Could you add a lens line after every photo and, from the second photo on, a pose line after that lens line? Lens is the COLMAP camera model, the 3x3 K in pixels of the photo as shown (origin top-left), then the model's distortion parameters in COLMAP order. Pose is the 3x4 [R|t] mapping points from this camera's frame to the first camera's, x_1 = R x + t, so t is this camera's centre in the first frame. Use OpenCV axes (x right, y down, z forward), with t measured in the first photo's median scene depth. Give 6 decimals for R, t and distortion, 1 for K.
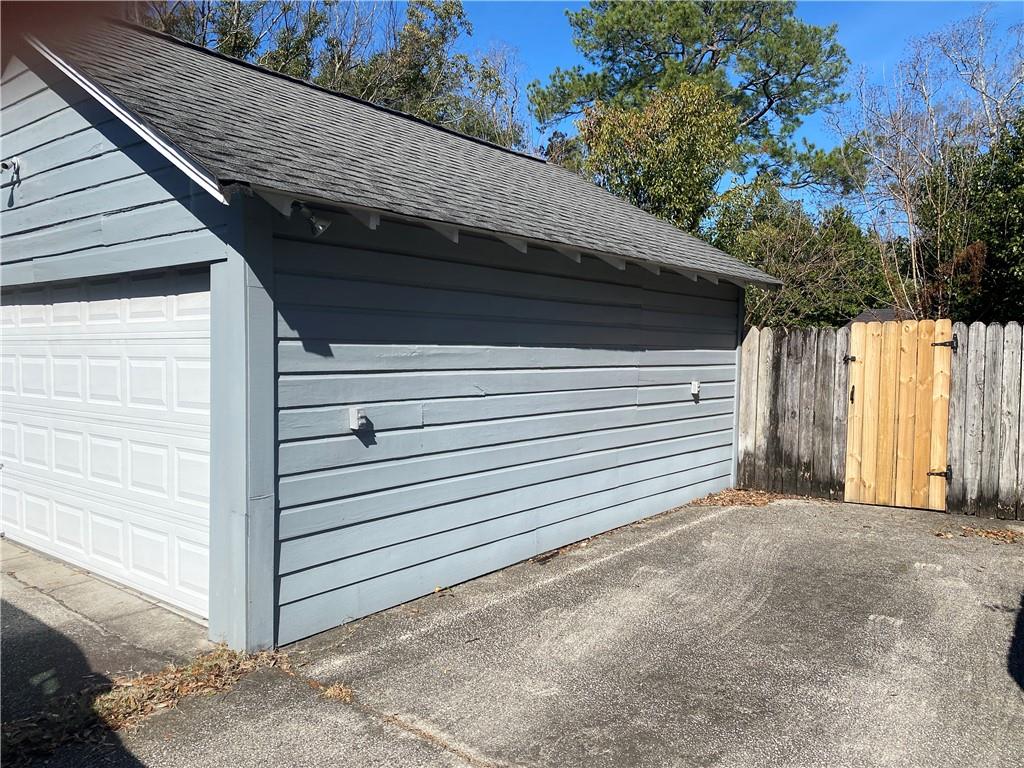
lens RADIAL K [[776.8, 0, 510.3], [0, 776.8, 382.9], [0, 0, 1]] dist [0.025842, -0.018649]
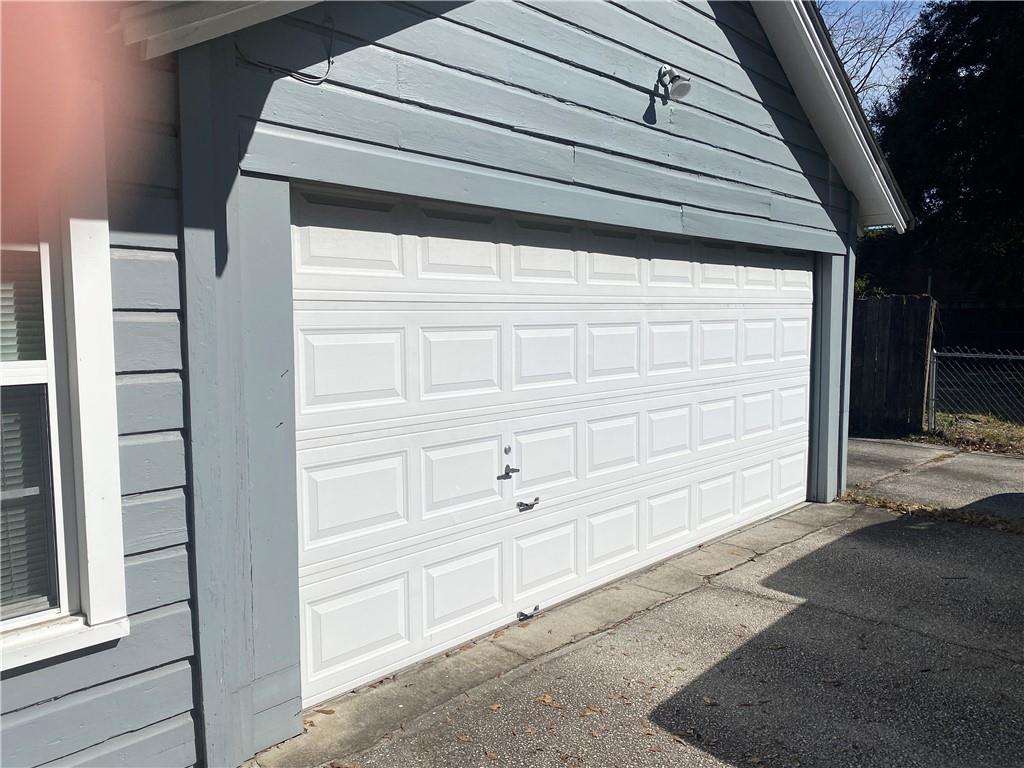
lens RADIAL K [[776.8, 0, 510.1], [0, 776.8, 386.8], [0, 0, 1]] dist [0.025842, -0.018649]
pose [[0.089805, -0.093673, 0.991544, -1.608500], [0.053075, 0.994603, 0.089154, -0.054682], [-0.994544, 0.044620, 0.094292, 1.221659]]
